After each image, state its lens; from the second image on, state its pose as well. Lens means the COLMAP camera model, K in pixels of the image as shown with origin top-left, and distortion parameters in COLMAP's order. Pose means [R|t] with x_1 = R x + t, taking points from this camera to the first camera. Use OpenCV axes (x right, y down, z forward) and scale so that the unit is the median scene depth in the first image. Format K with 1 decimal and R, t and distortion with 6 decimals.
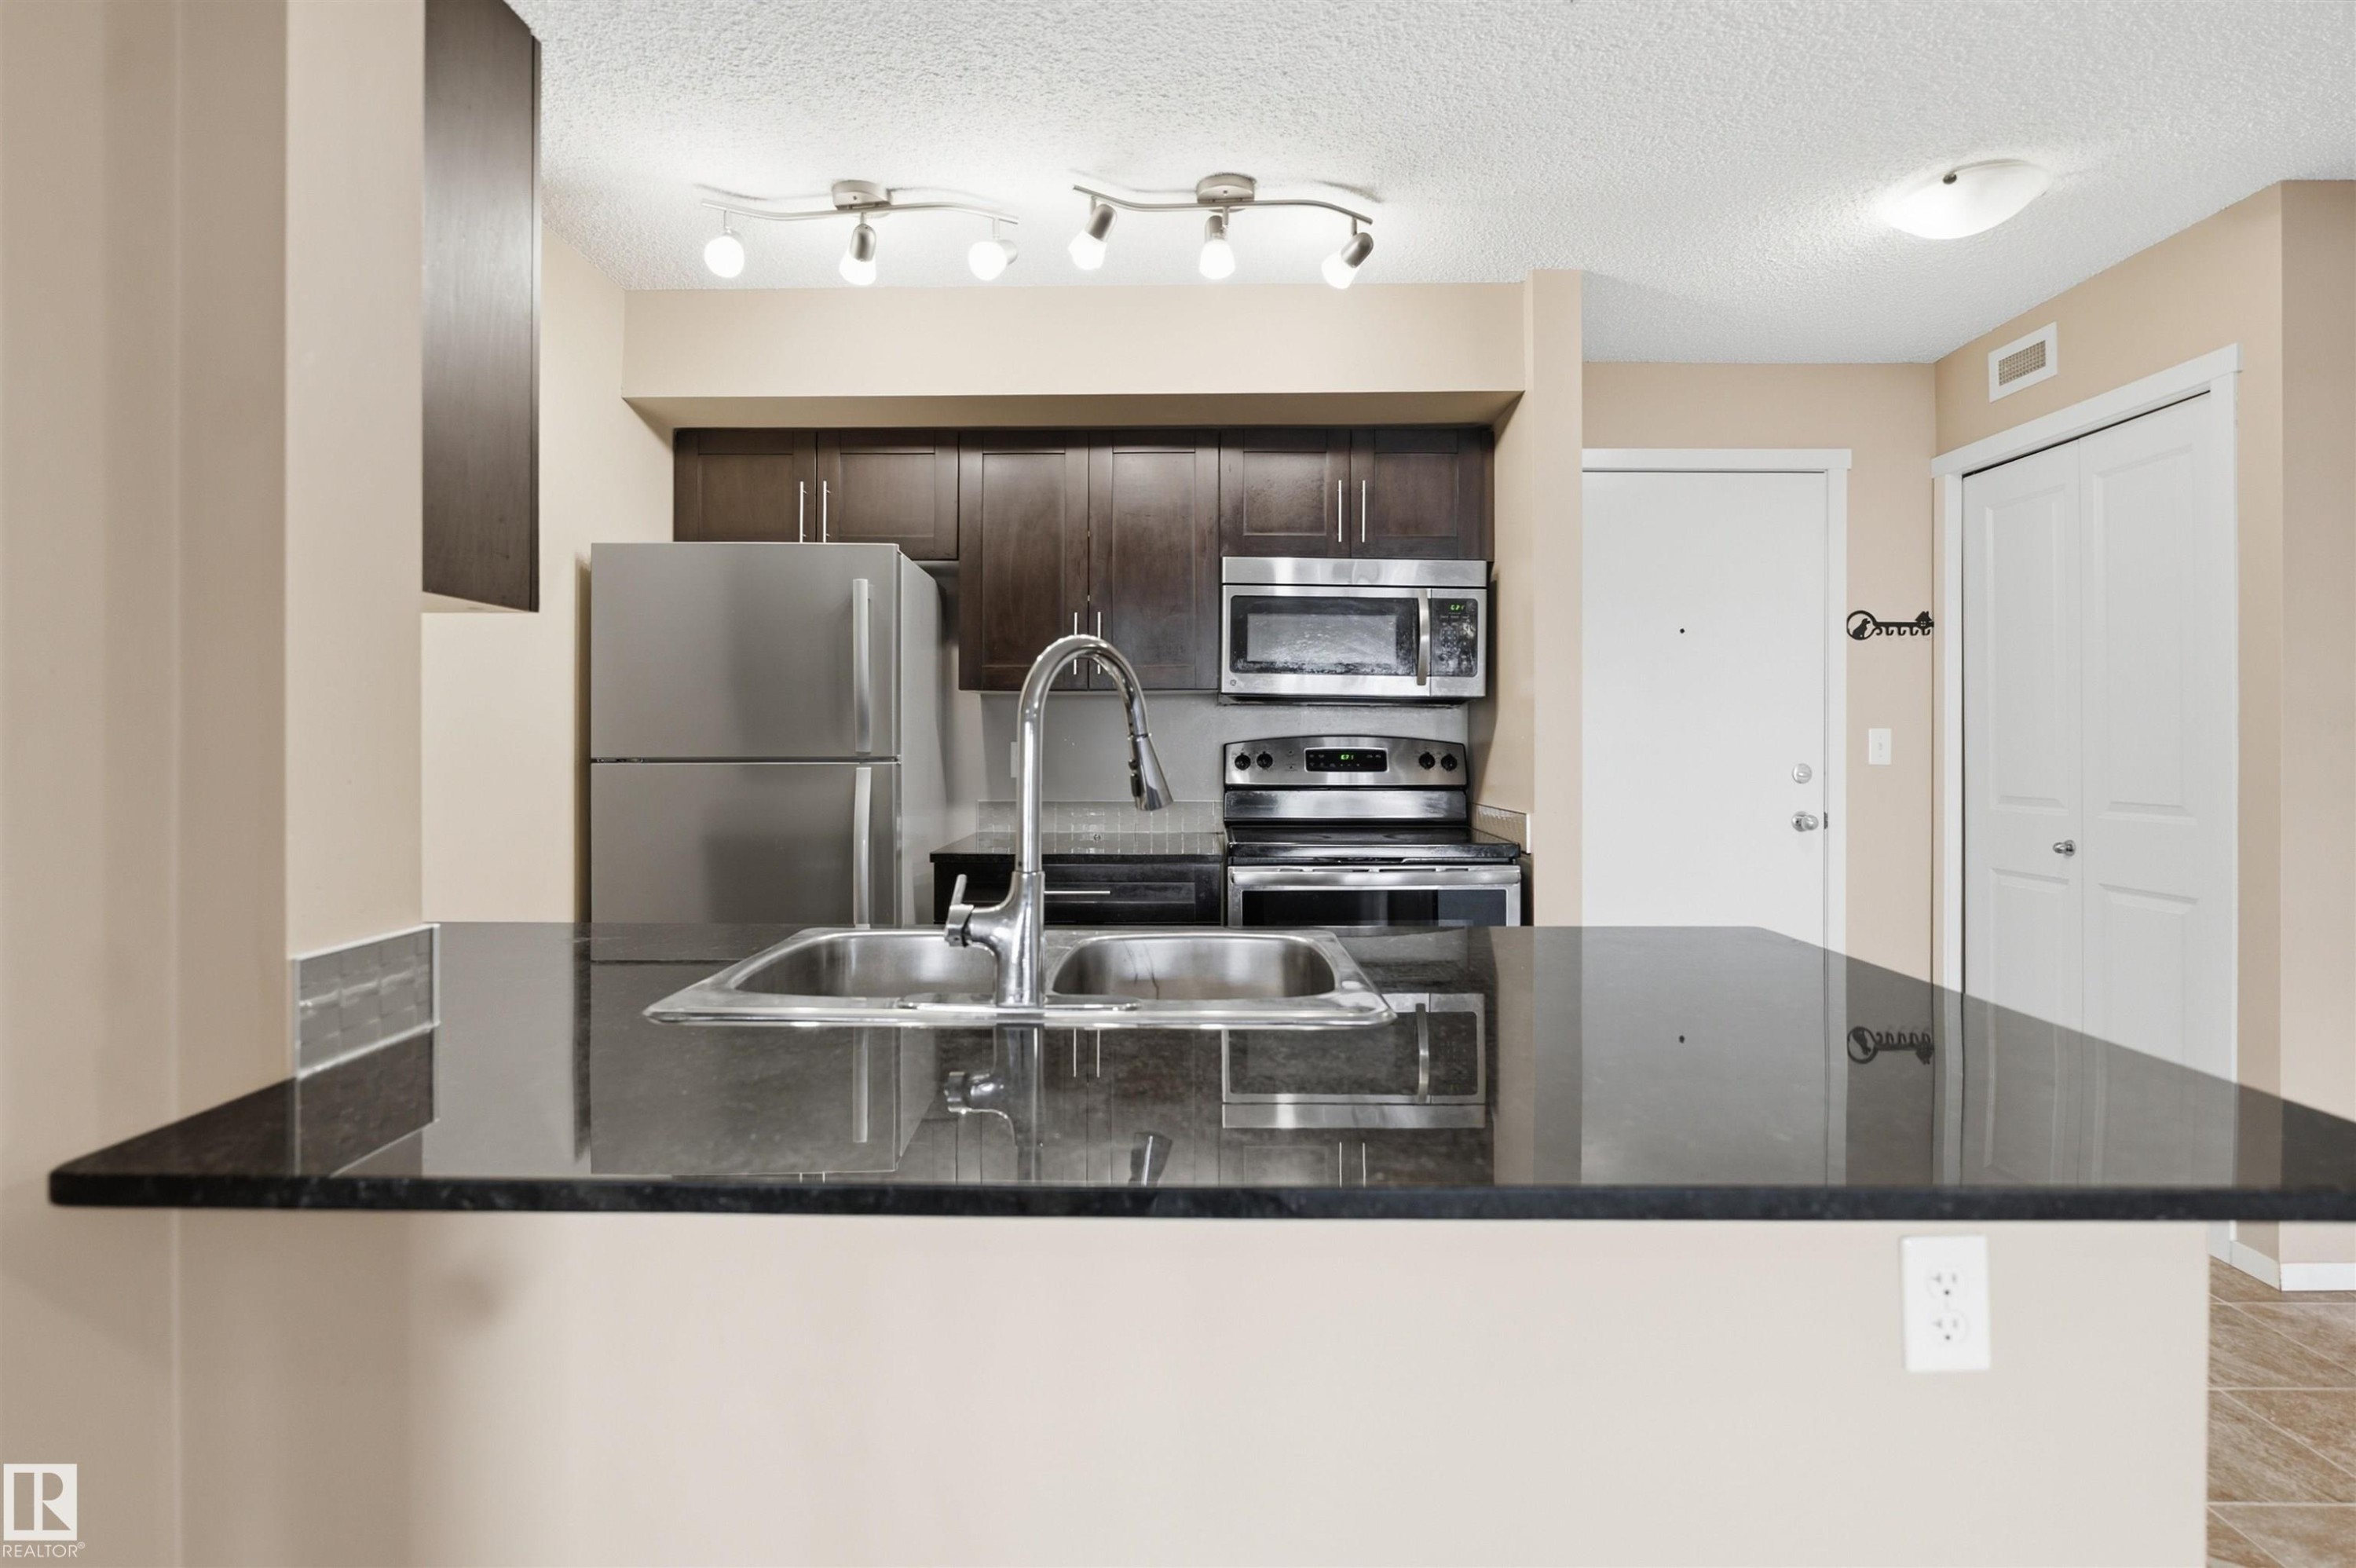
lens RADIAL K [[1077.5, 0, 1184.2], [0, 1077.5, 769.4], [0, 0, 1]] dist [-0.003612, 0.001242]
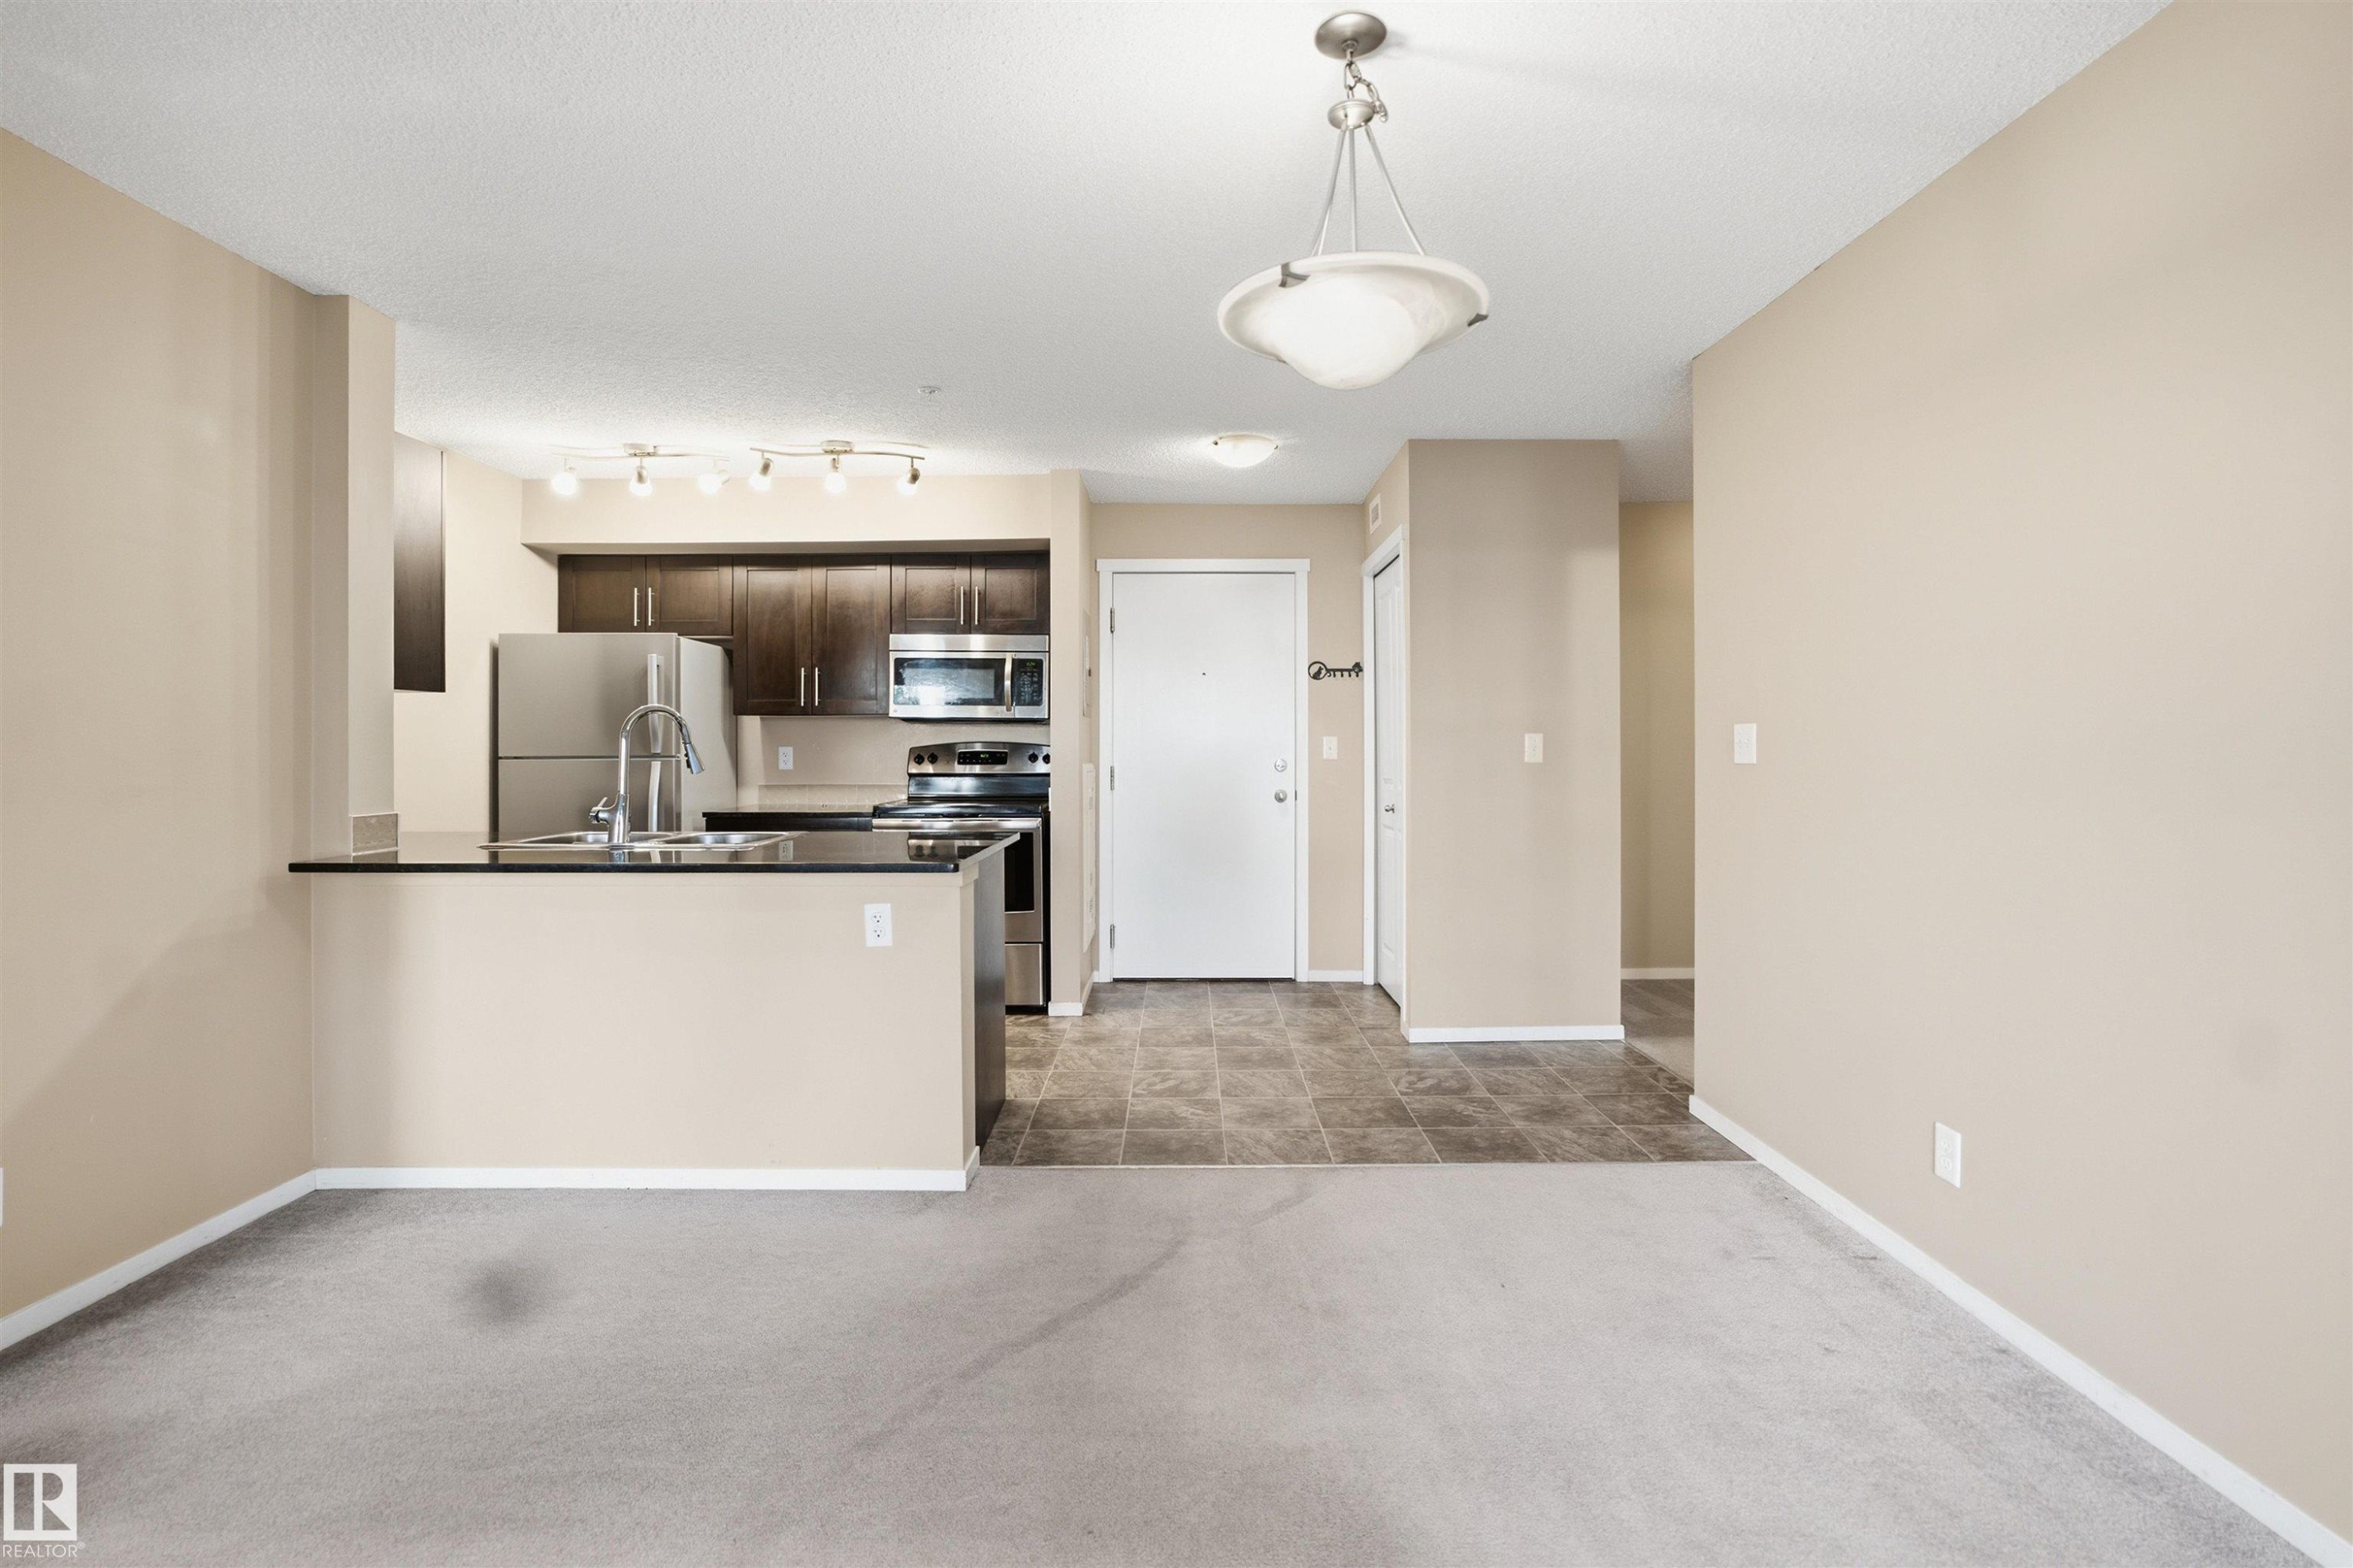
lens RADIAL K [[1076.3, 0, 1179.1], [0, 1076.3, 763.9], [0, 0, 1]] dist [-0.003612, 0.001242]
pose [[0.999993, -0.003635, 0.000514, 0.475350], [0.003640, 0.999948, -0.009569, 0.018653], [-0.000479, 0.009571, 0.999954, -0.639177]]
